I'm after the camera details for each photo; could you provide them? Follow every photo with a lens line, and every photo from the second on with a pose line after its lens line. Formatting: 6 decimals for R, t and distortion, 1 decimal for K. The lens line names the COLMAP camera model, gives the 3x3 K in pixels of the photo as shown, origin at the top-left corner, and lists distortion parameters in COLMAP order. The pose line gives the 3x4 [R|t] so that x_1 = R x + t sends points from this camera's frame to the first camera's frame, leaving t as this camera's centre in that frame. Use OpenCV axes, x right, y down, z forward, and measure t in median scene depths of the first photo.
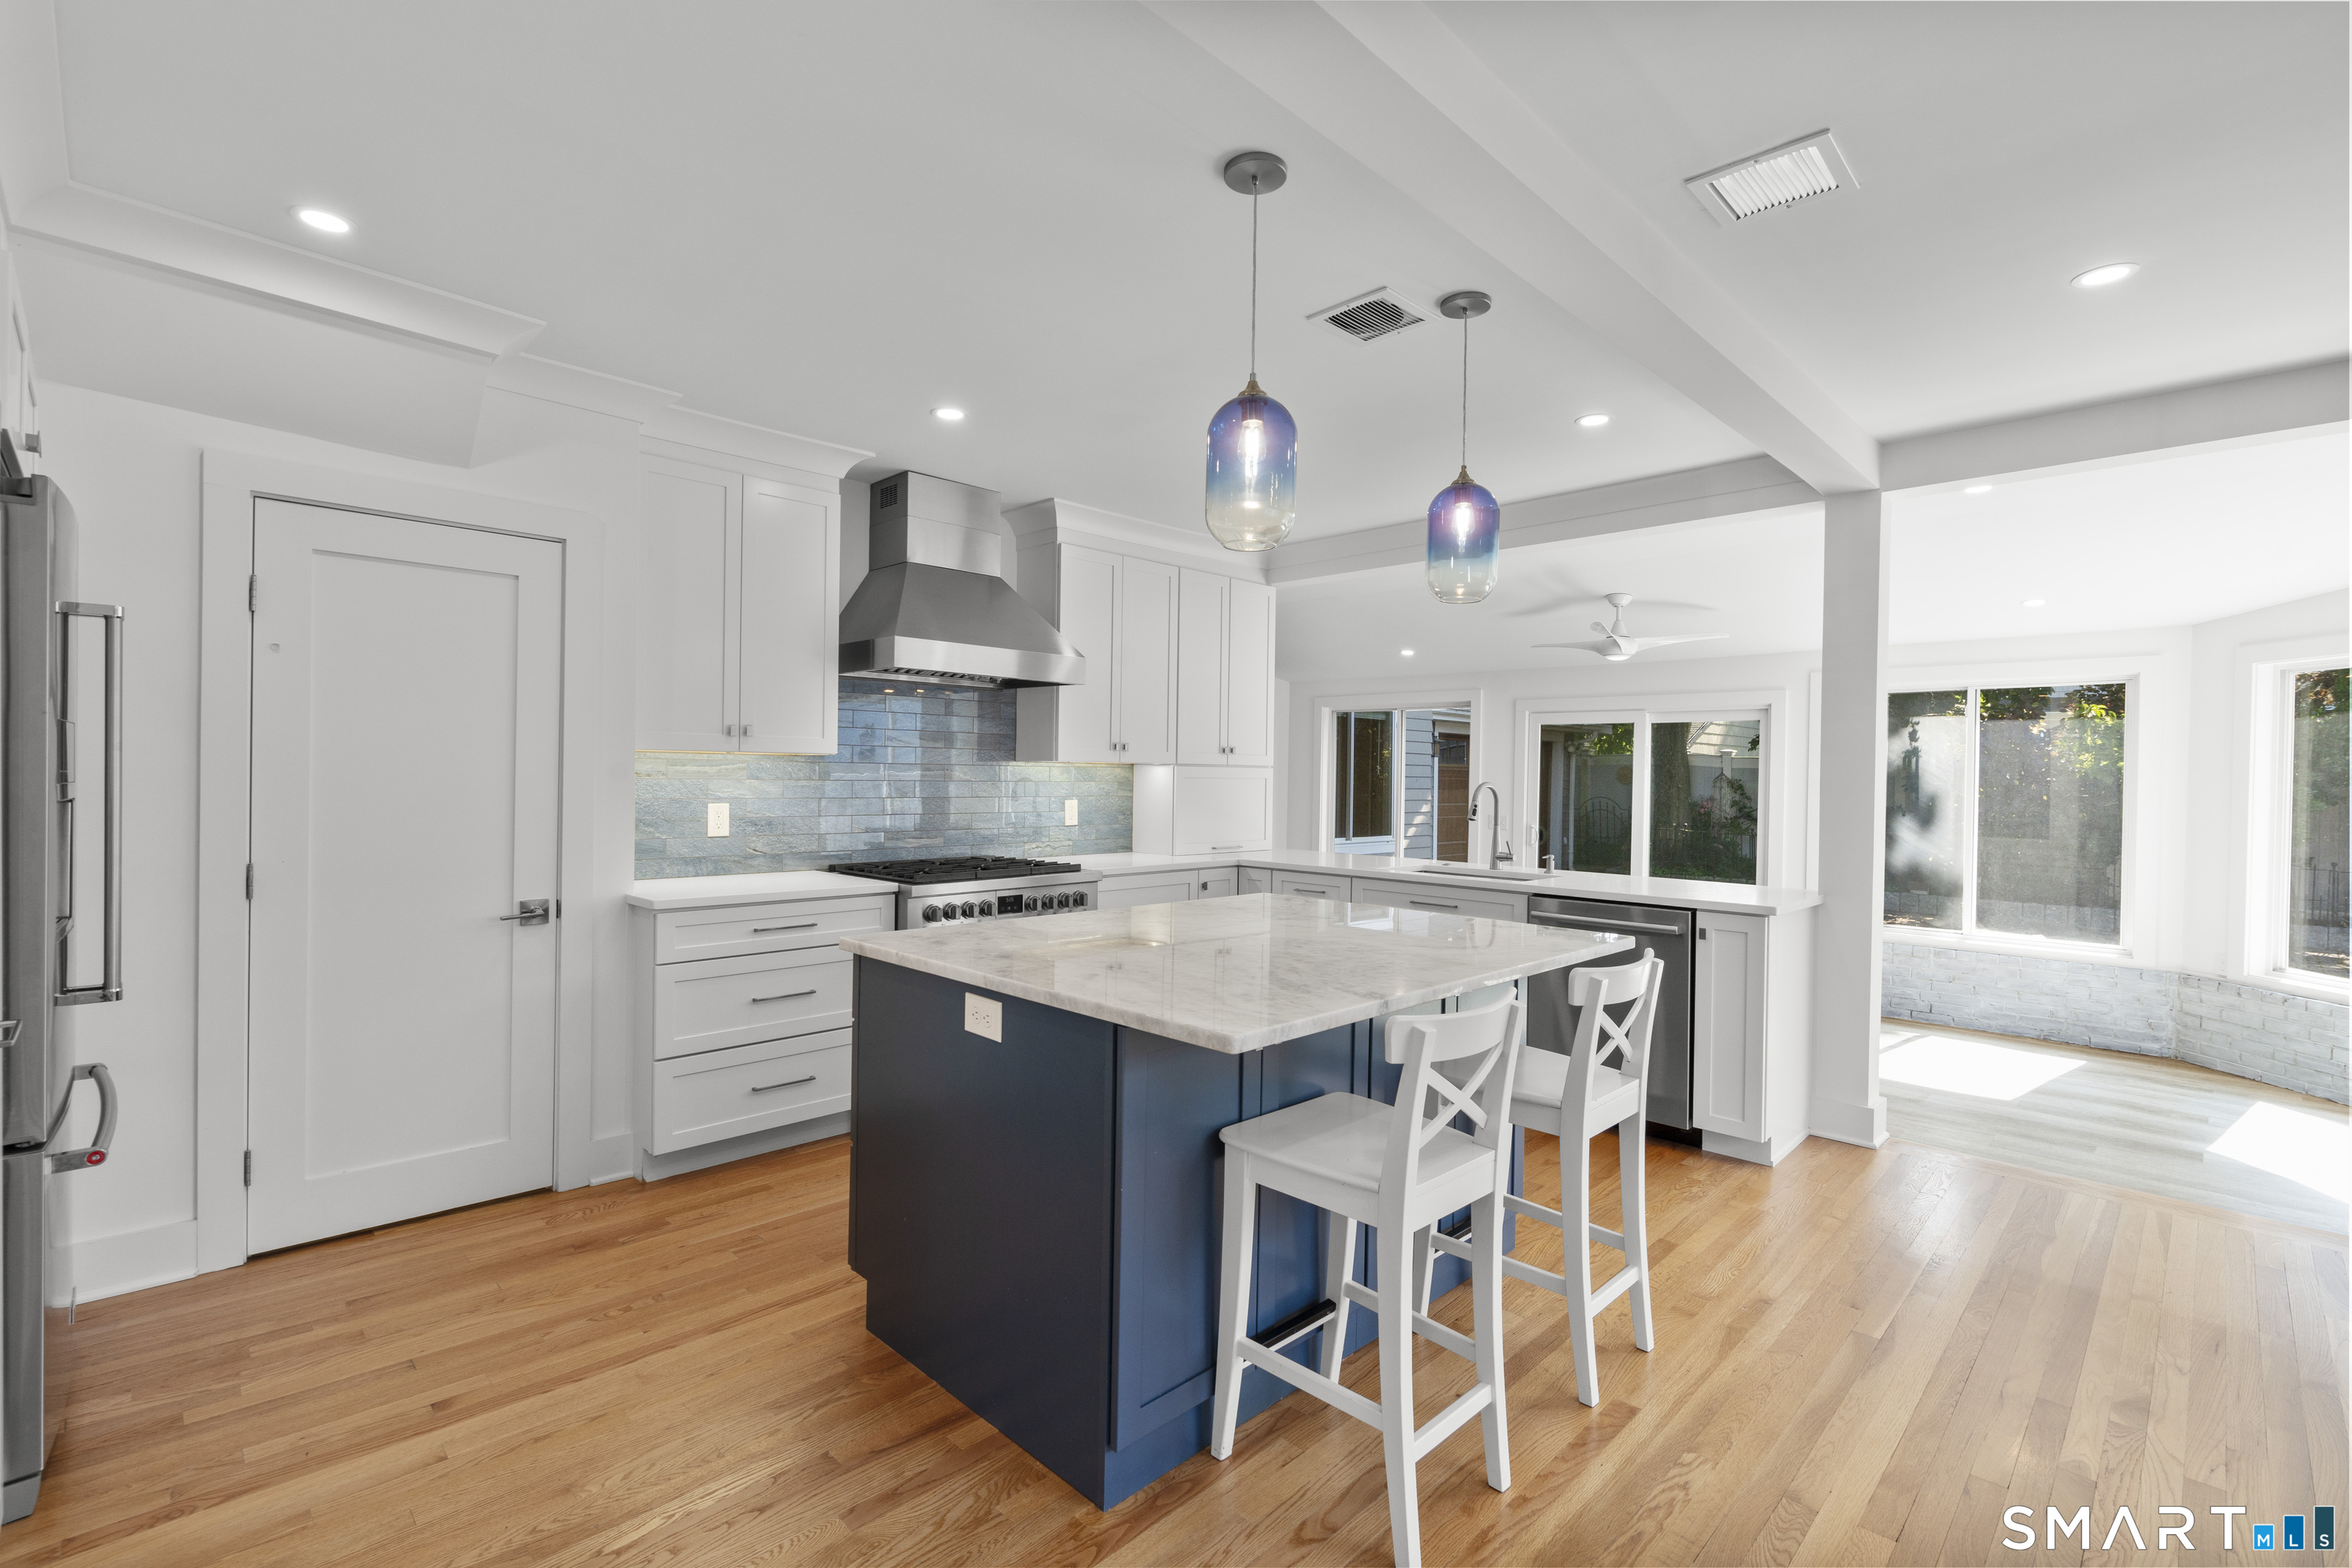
lens RADIAL K [[1054.8, 0, 1165.0], [0, 1054.8, 786.7], [0, 0, 1]] dist [-0.007874, 0.004246]
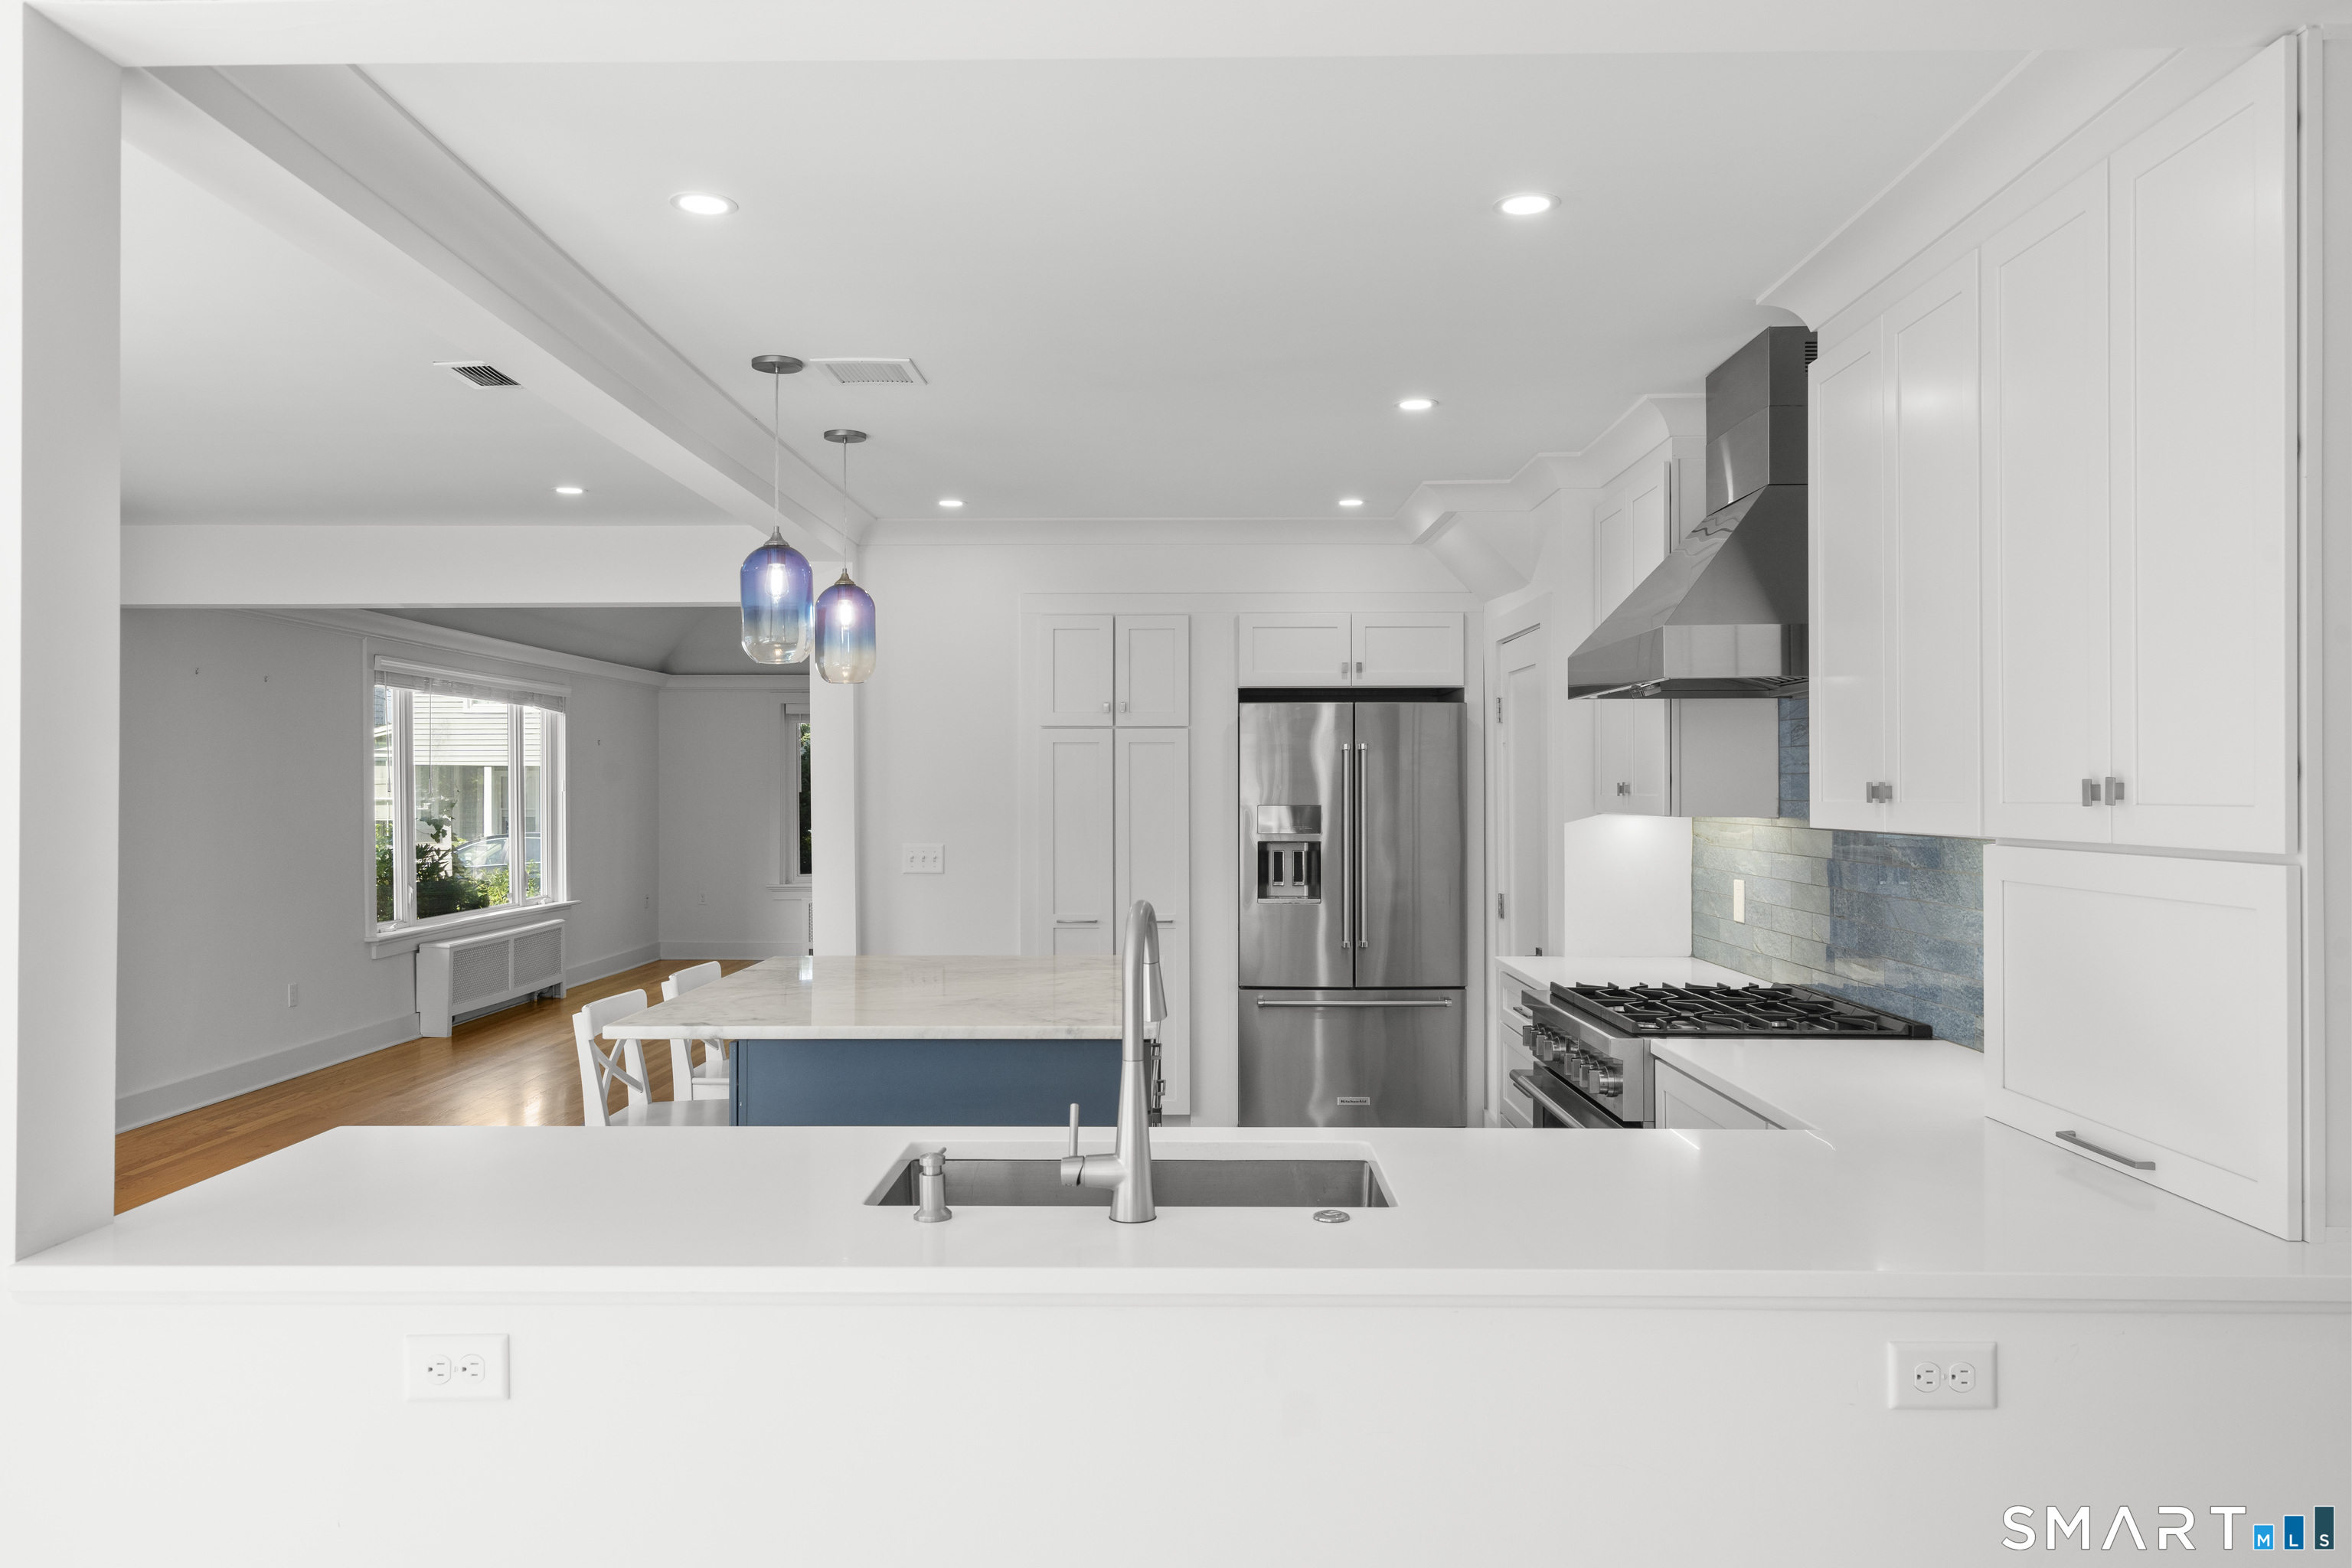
lens RADIAL K [[1655.1, 0, 1182.6], [0, 1655.1, 784.8], [0, 0, 1]] dist [0.032653, 0.001114]
pose [[-0.717373, -0.016415, -0.696496, 0.731150], [-0.018190, 0.999823, -0.004828, -0.041570], [0.696452, 0.009206, -0.717544, 1.601361]]
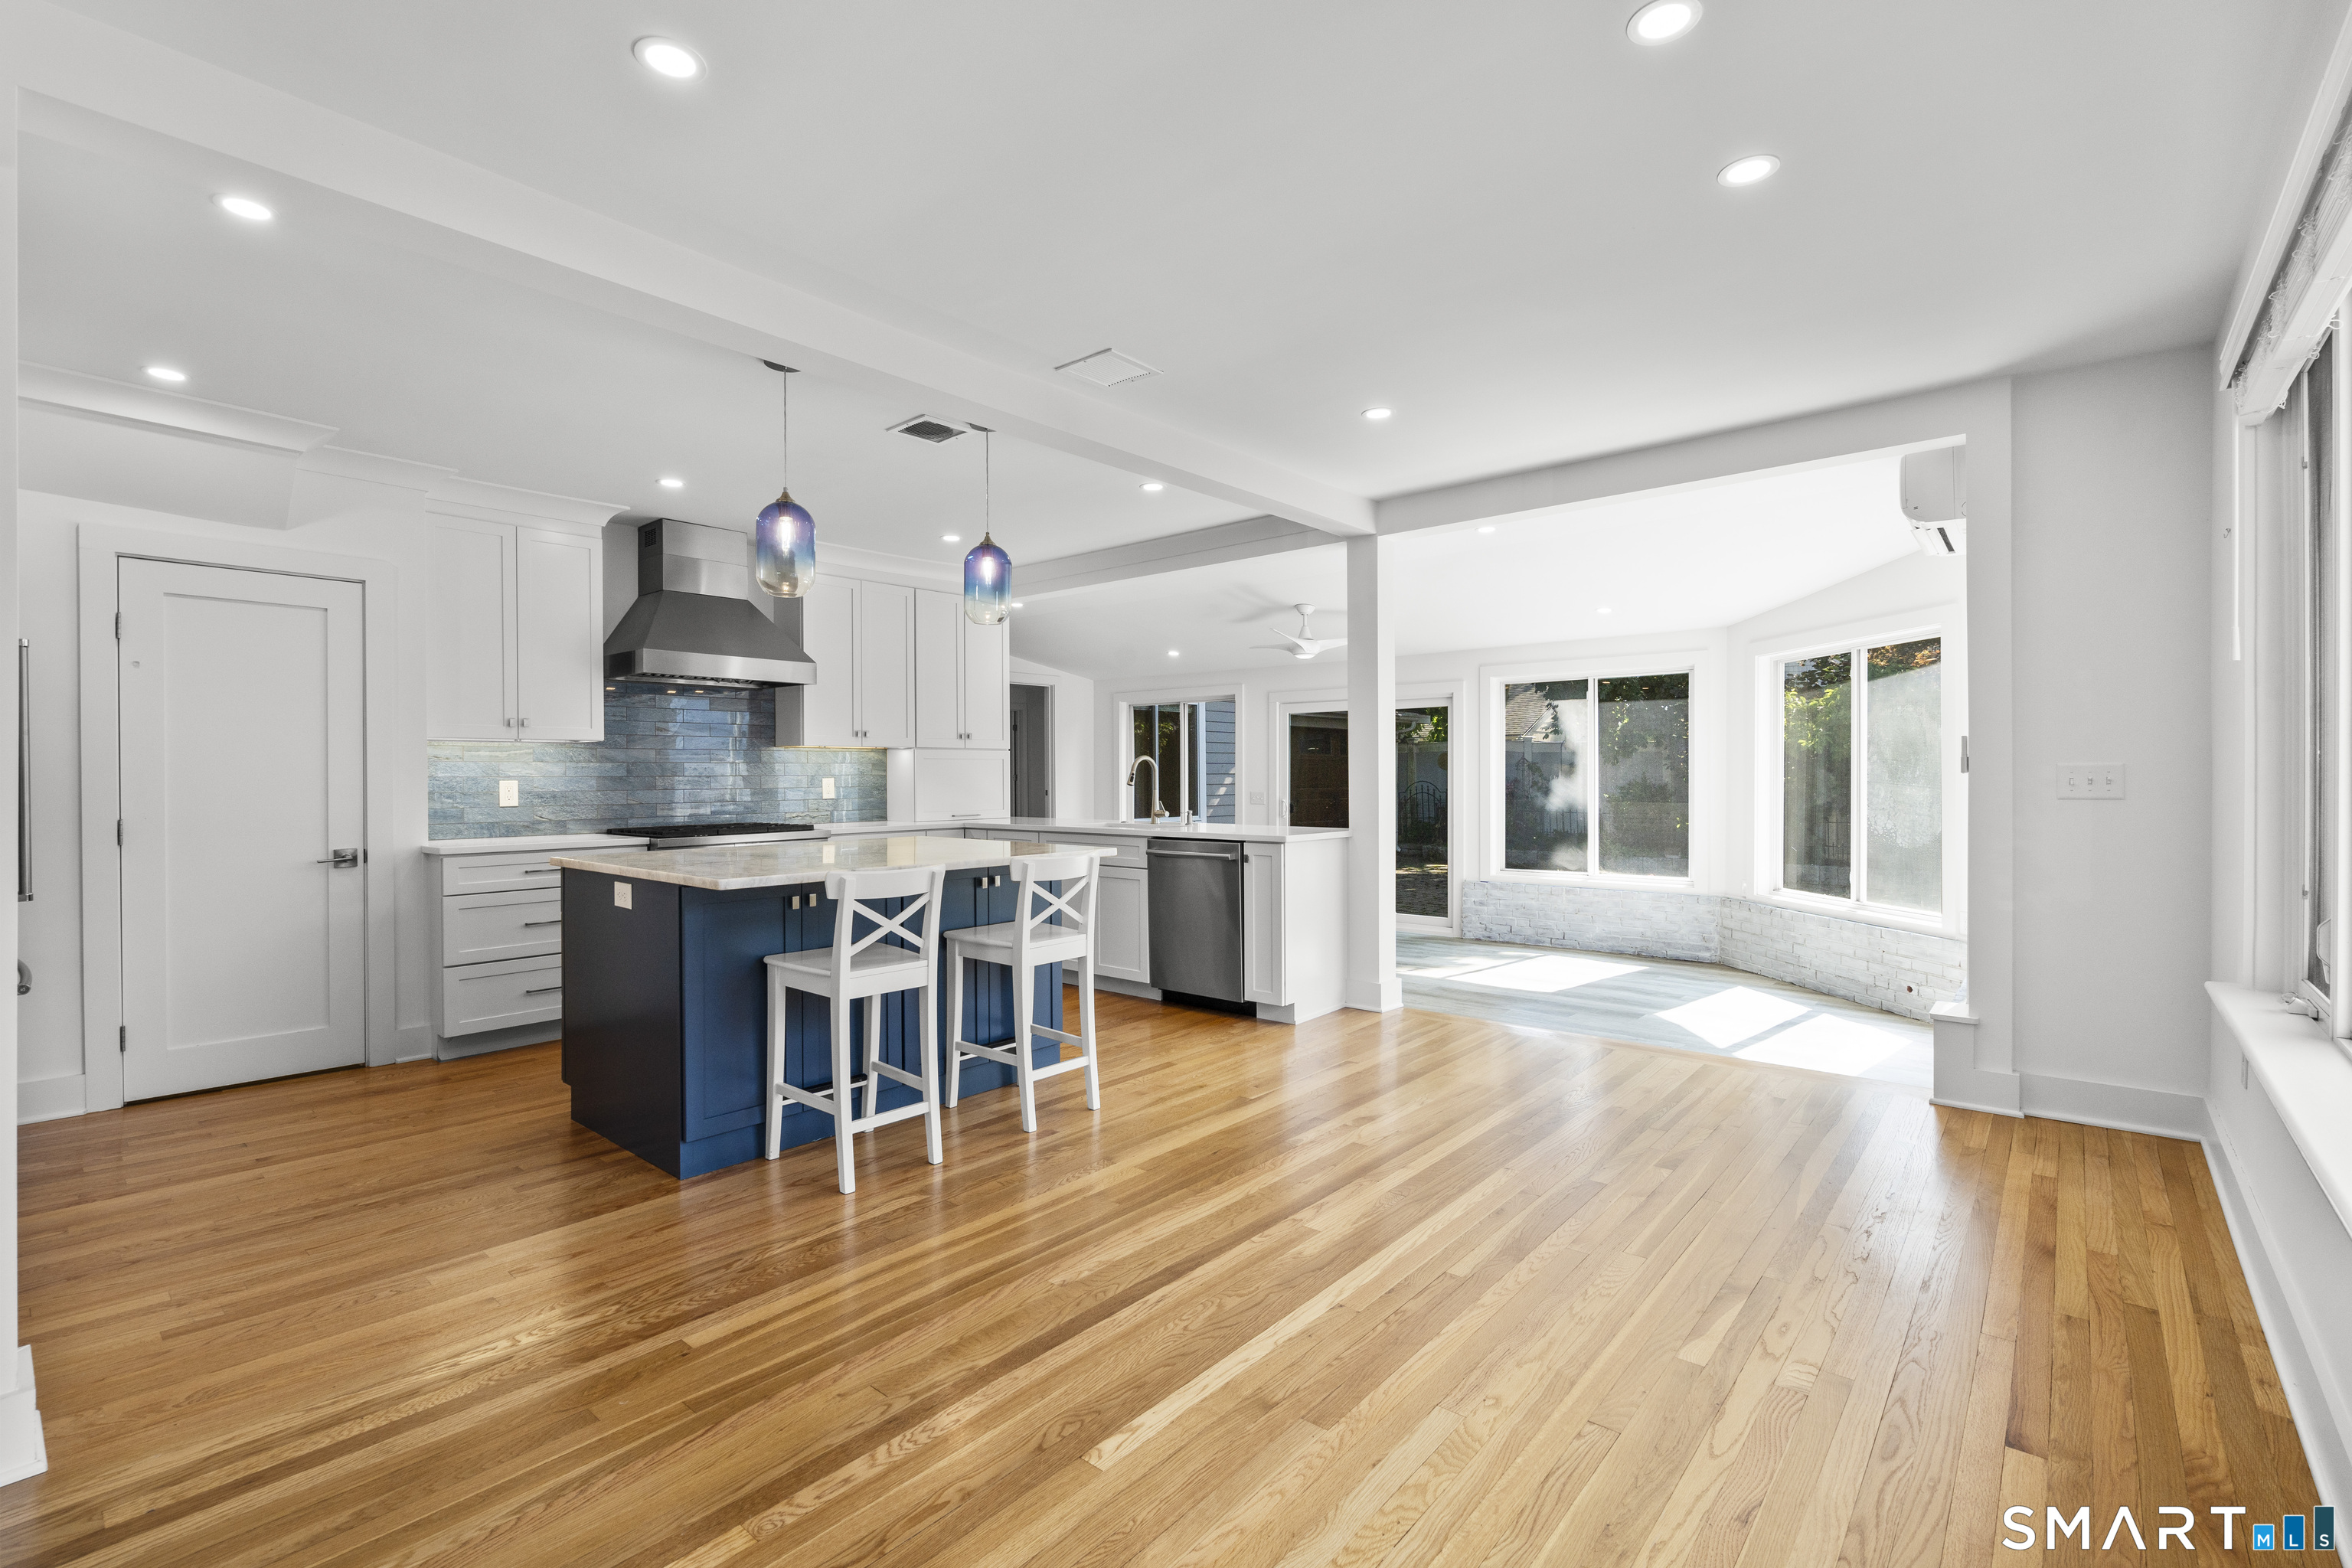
lens RADIAL K [[1054.8, 0, 1167.6], [0, 1054.8, 785.5], [0, 0, 1]] dist [-0.007874, 0.004246]
pose [[0.996953, -0.020475, 0.075274, 0.279549], [0.020461, 0.999790, 0.000952, 0.037111], [-0.075277, 0.000591, 0.997162, -0.336702]]
